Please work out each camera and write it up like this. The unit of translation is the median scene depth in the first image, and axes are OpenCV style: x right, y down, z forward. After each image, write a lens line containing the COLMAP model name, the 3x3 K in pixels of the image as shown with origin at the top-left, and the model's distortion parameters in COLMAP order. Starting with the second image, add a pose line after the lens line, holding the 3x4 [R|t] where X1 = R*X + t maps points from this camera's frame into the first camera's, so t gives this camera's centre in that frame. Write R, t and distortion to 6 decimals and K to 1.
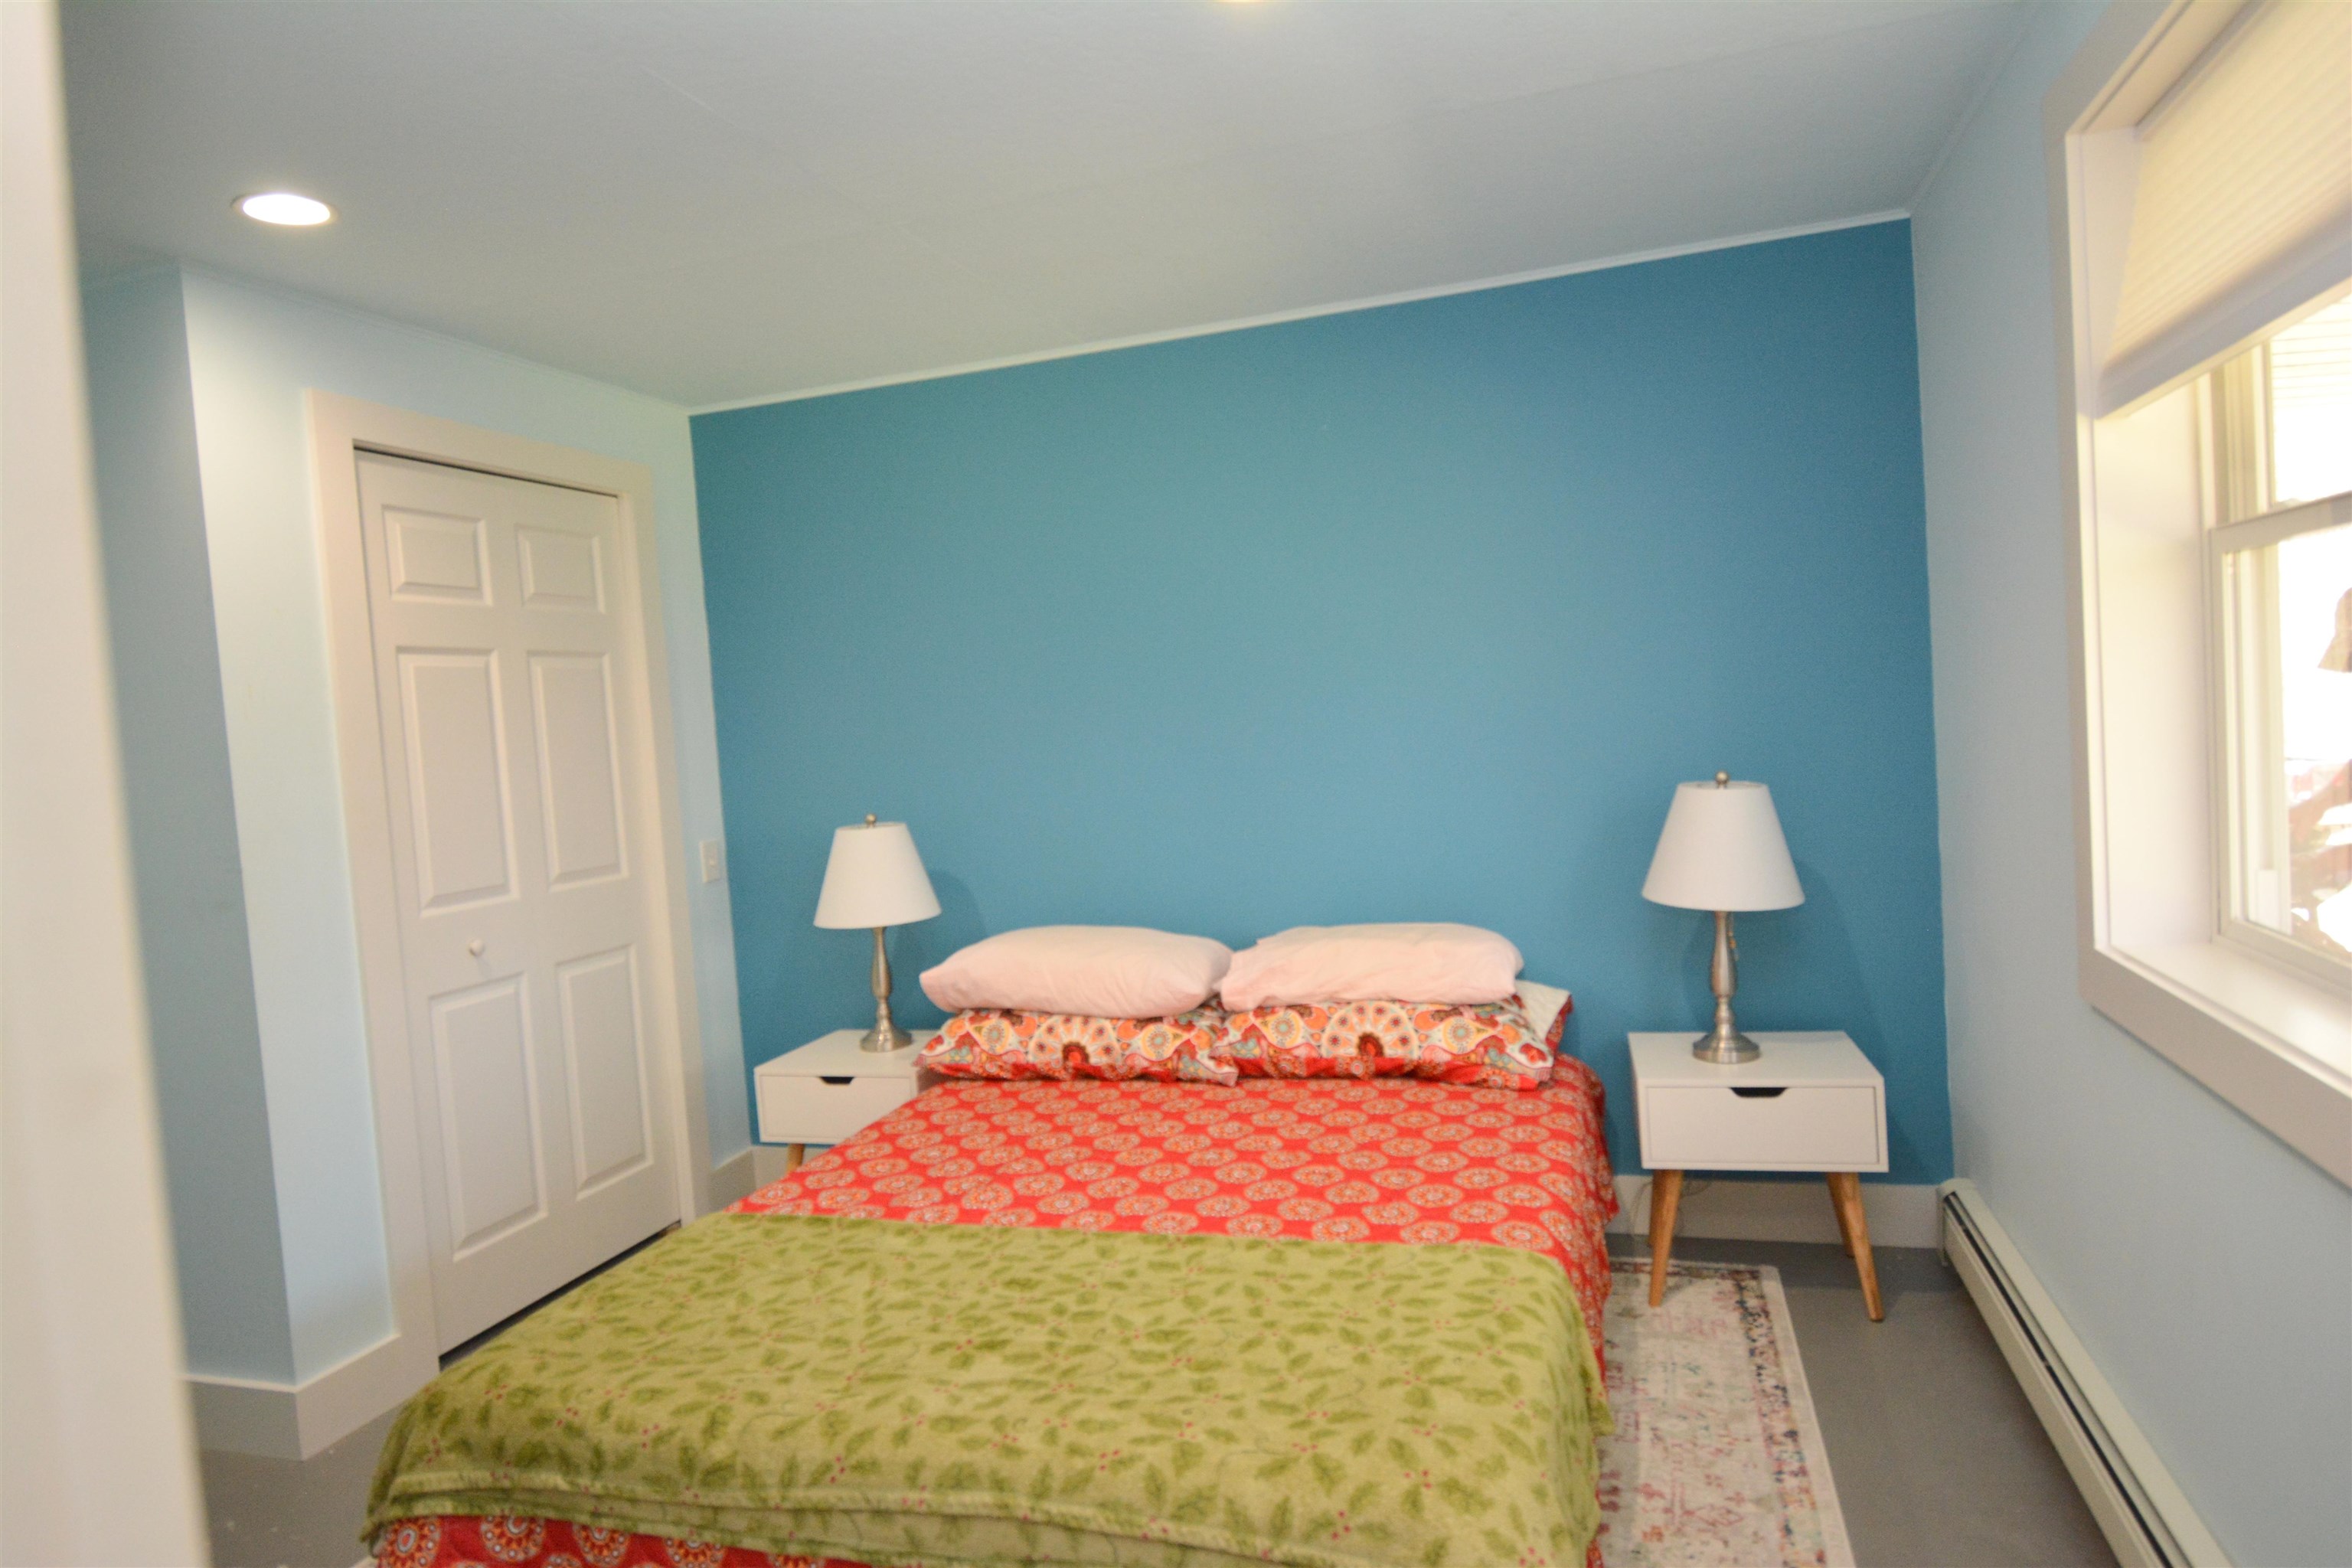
lens RADIAL K [[1384.8, 0, 1171.1], [0, 1384.8, 779.5], [0, 0, 1]] dist [0.014915, -0.027831]
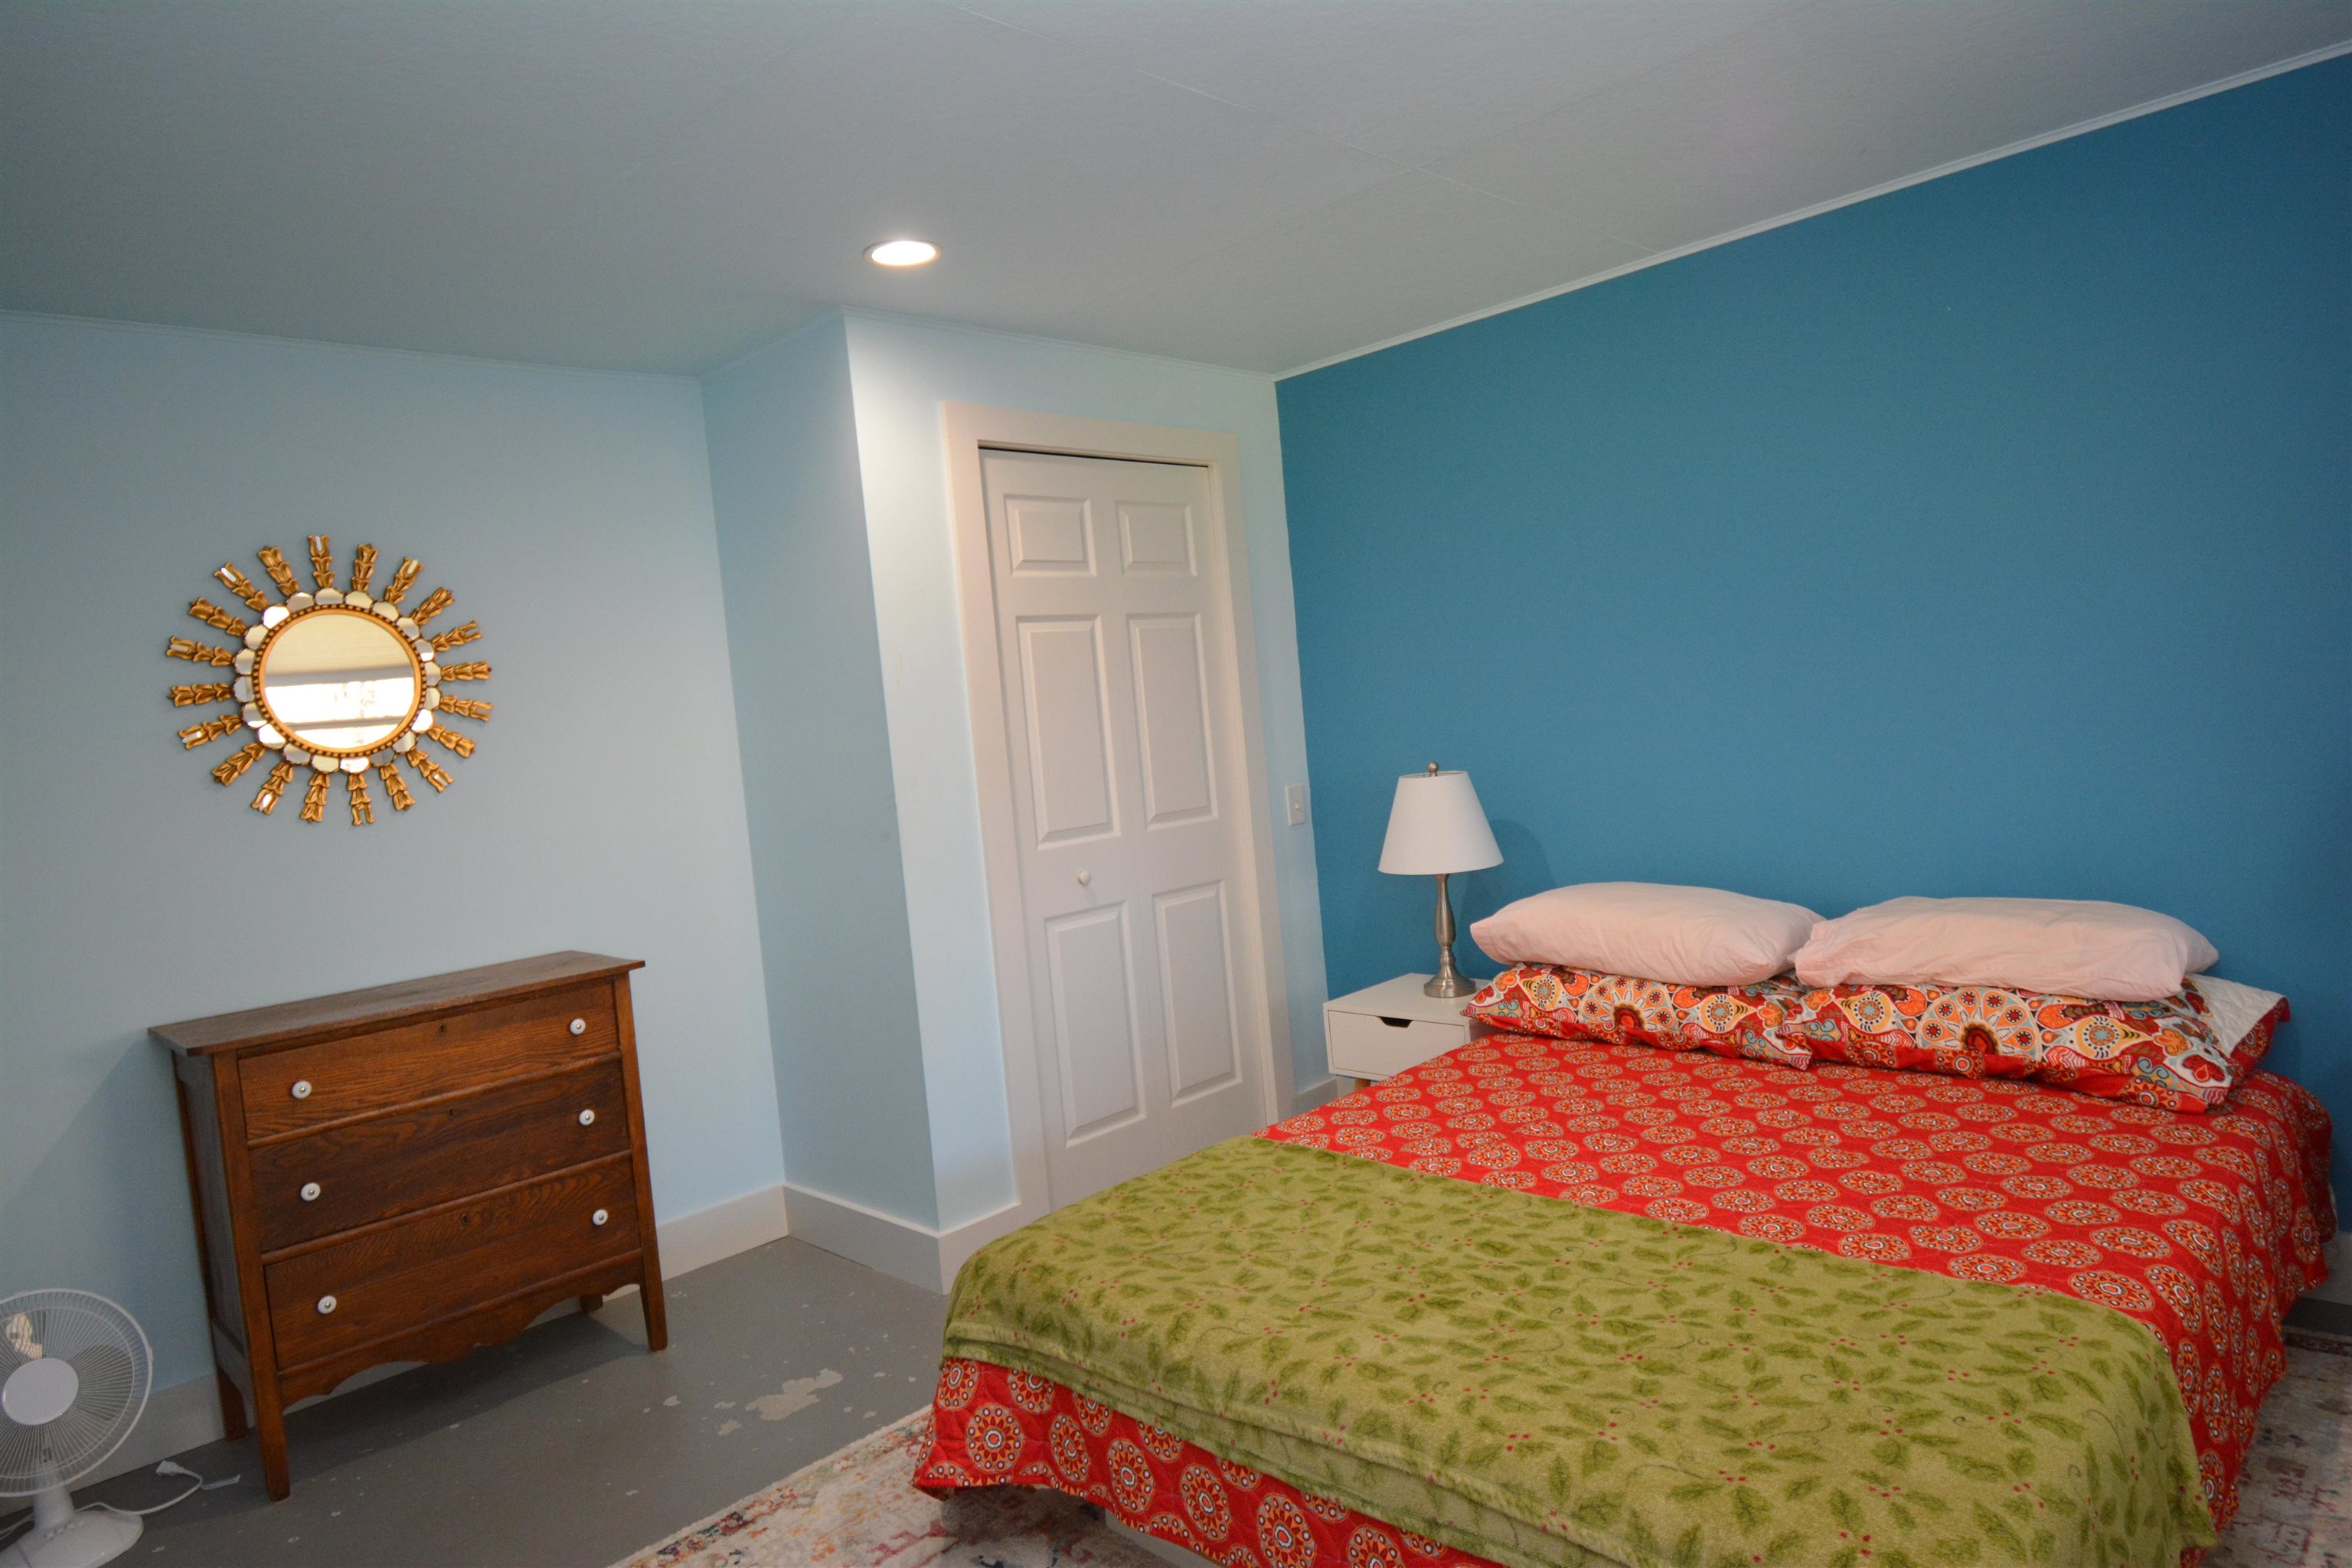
lens RADIAL K [[1384.8, 0, 1171.1], [0, 1384.8, 779.5], [0, 0, 1]] dist [0.014915, -0.027831]
pose [[0.890953, 0.012025, -0.453936, 0.115108], [0.007454, 0.999127, 0.041097, -0.008770], [0.454034, -0.039999, 0.890086, 0.031023]]
